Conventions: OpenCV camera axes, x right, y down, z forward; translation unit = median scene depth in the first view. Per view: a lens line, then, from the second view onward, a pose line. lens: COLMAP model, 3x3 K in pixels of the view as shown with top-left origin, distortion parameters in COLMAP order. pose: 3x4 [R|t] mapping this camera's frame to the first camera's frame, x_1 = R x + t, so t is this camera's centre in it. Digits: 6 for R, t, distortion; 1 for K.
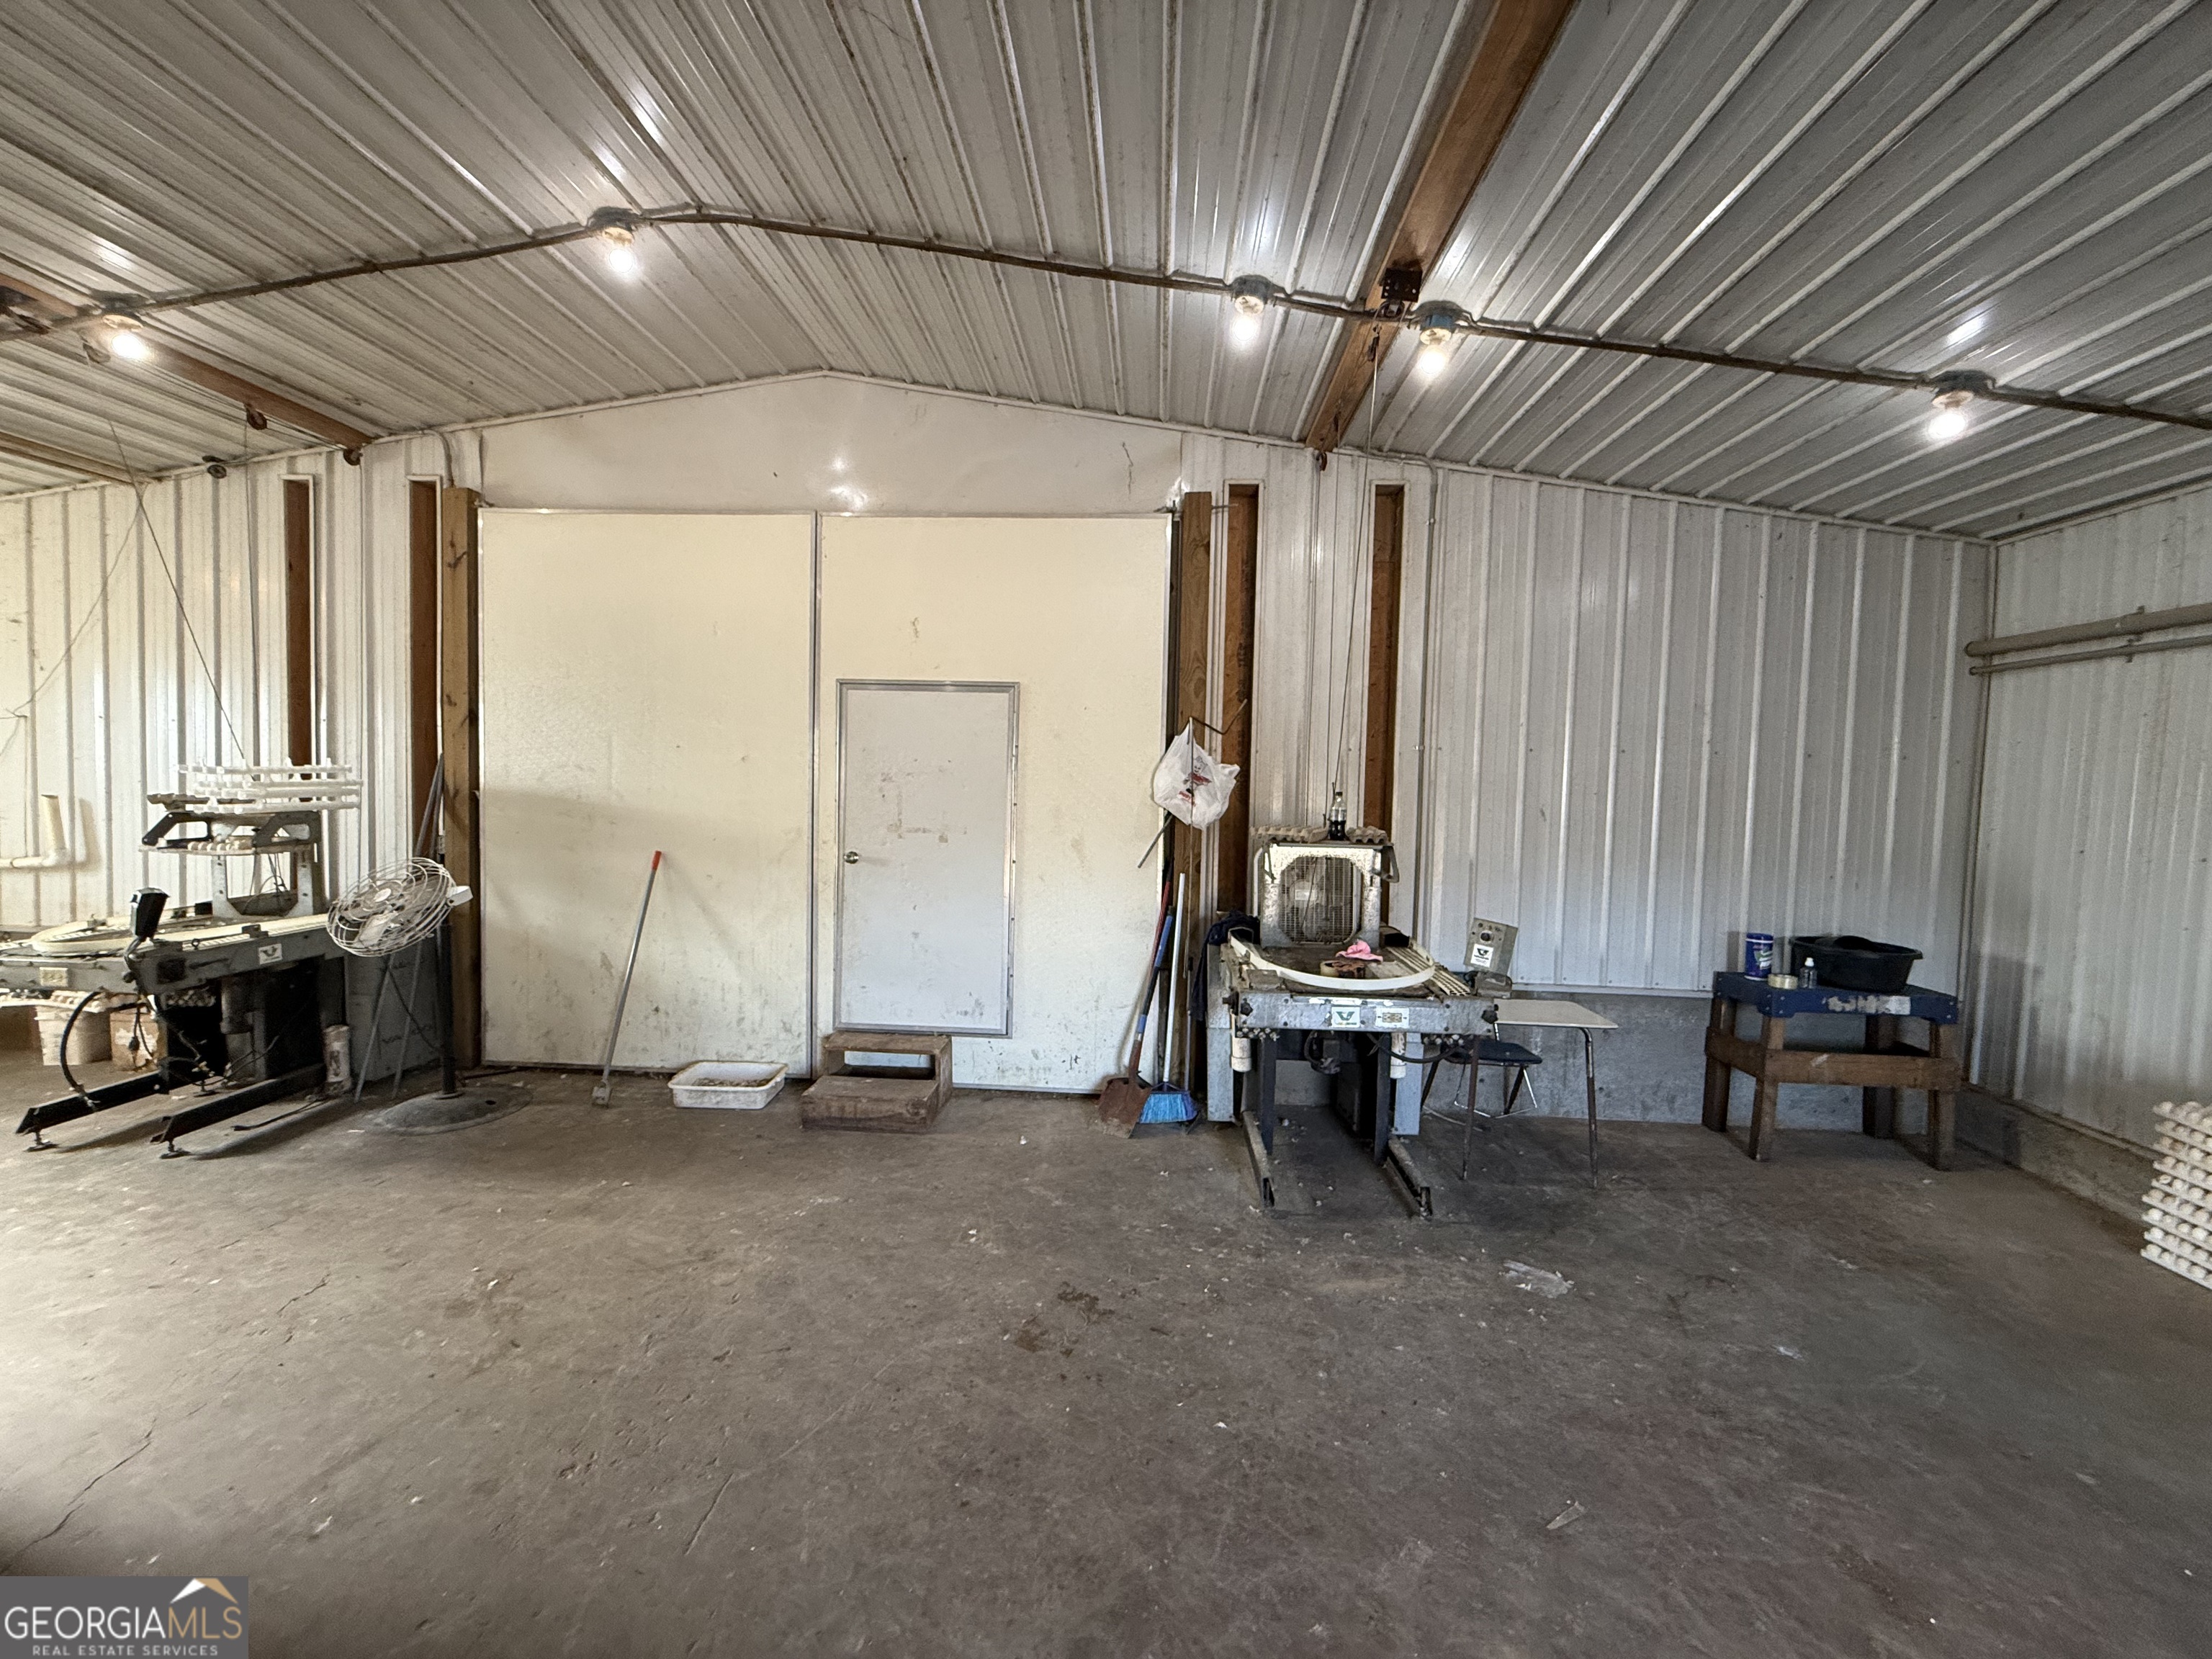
lens RADIAL K [[880.4, 0, 1093.8], [0, 880.4, 833.2], [0, 0, 1]] dist [-0.000965, 0.001505]
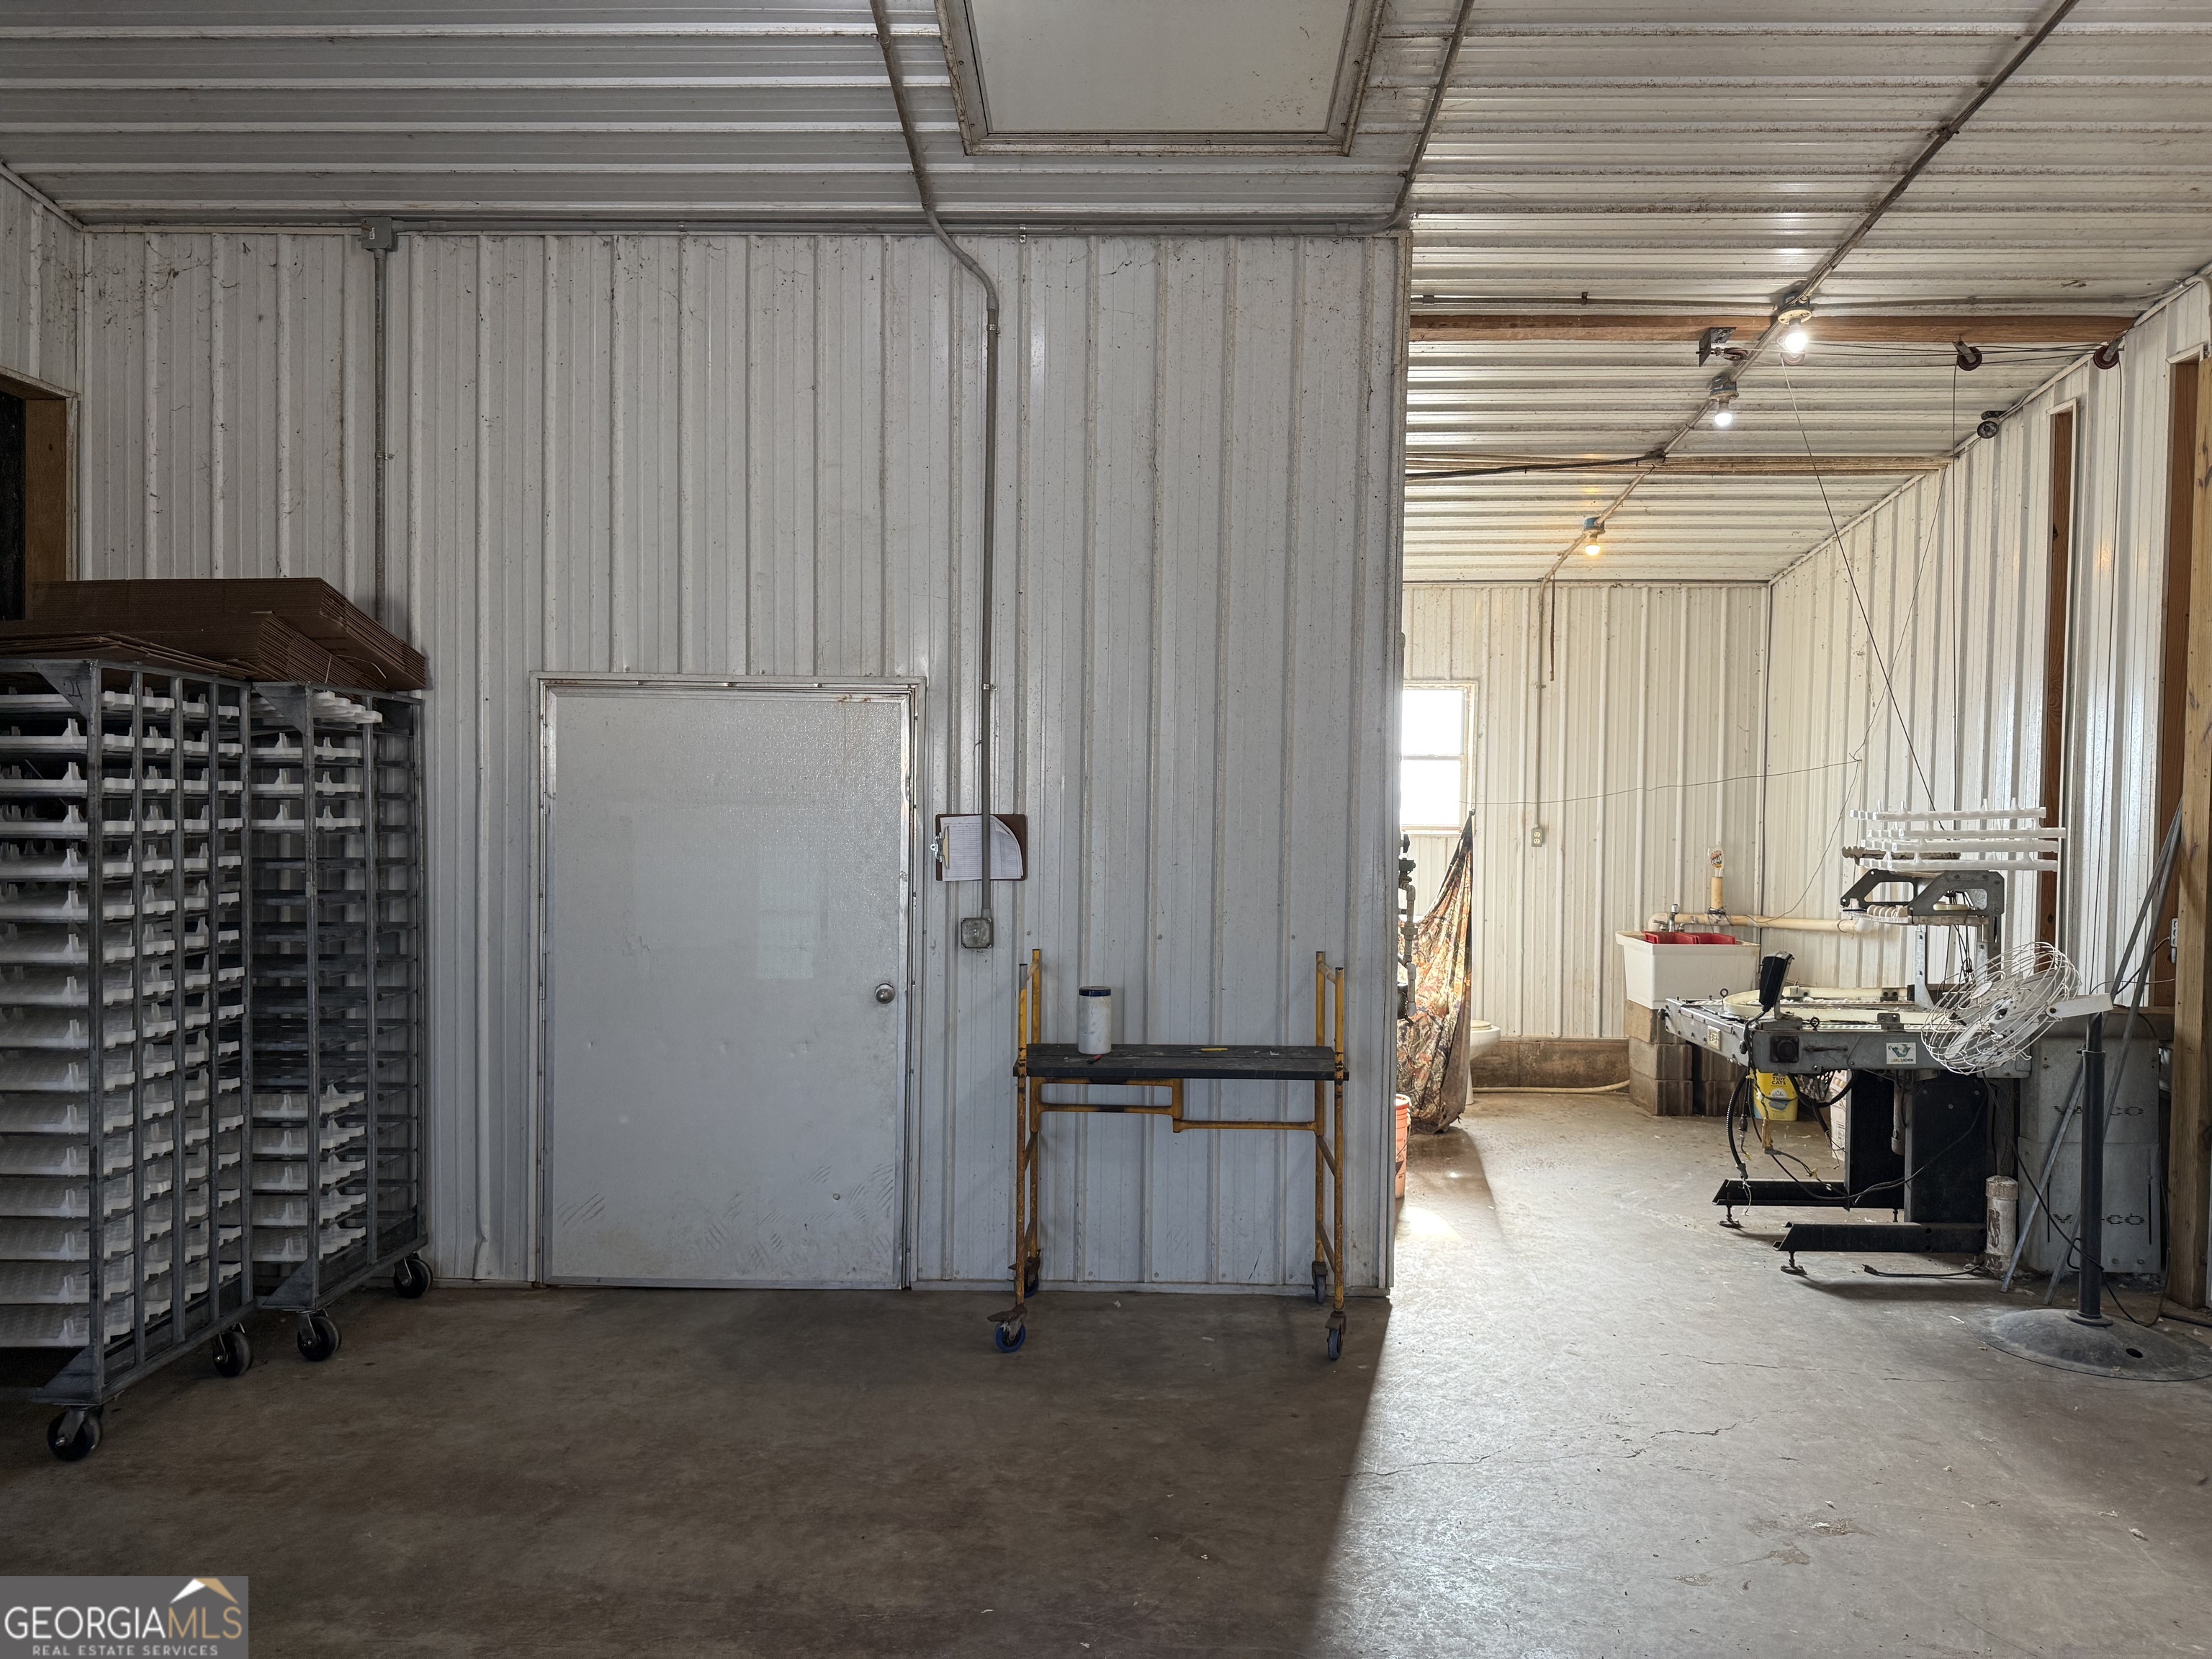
lens RADIAL K [[1544.5, 0, 1125.3], [0, 1544.5, 848.0], [0, 0, 1]] dist [0.055141, -0.064114]
pose [[0.057473, 0.005560, -0.998332, 0.381648], [-0.065376, 0.997859, 0.001794, -0.000319], [0.996204, 0.065164, 0.057714, 0.232573]]
